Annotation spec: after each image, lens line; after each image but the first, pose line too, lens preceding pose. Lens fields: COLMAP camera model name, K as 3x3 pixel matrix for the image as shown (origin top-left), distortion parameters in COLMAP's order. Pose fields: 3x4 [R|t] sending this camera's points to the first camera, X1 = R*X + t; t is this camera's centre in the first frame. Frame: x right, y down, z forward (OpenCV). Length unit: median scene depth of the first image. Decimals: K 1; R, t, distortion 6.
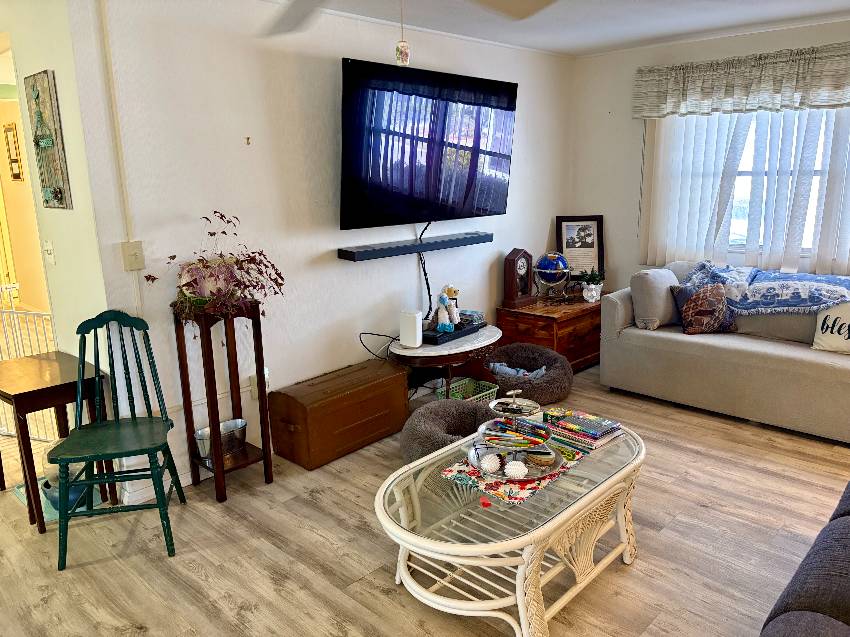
lens RADIAL K [[642.9, 0, 425.0], [0, 642.9, 318.5], [0, 0, 1]] dist [0.085352, -0.097210]
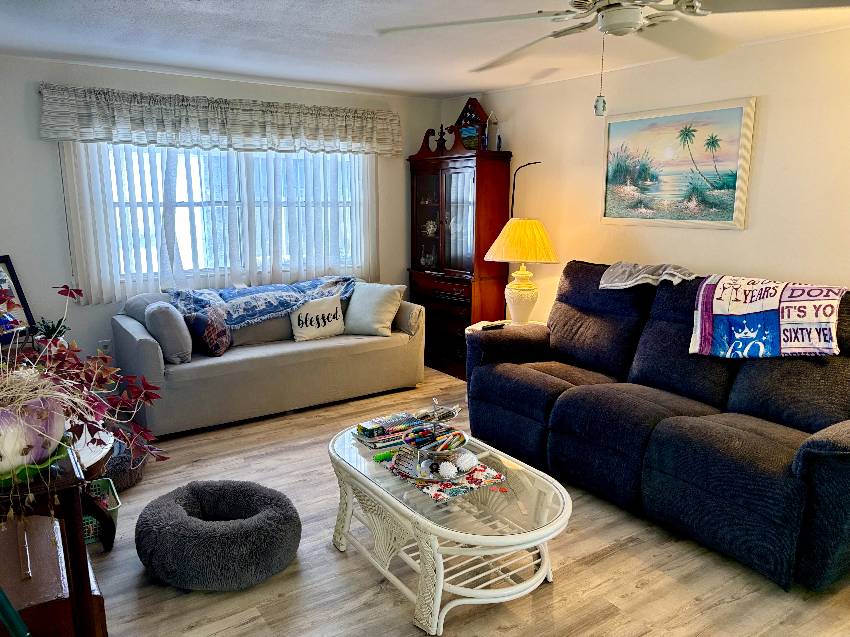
lens RADIAL K [[642.9, 0, 425.0], [0, 642.9, 318.5], [0, 0, 1]] dist [0.085352, -0.097210]
pose [[0.214981, -0.166442, 0.962331, -0.529716], [0.219085, 0.968476, 0.118562, -0.088027], [-0.951727, 0.185344, 0.244669, 0.435189]]
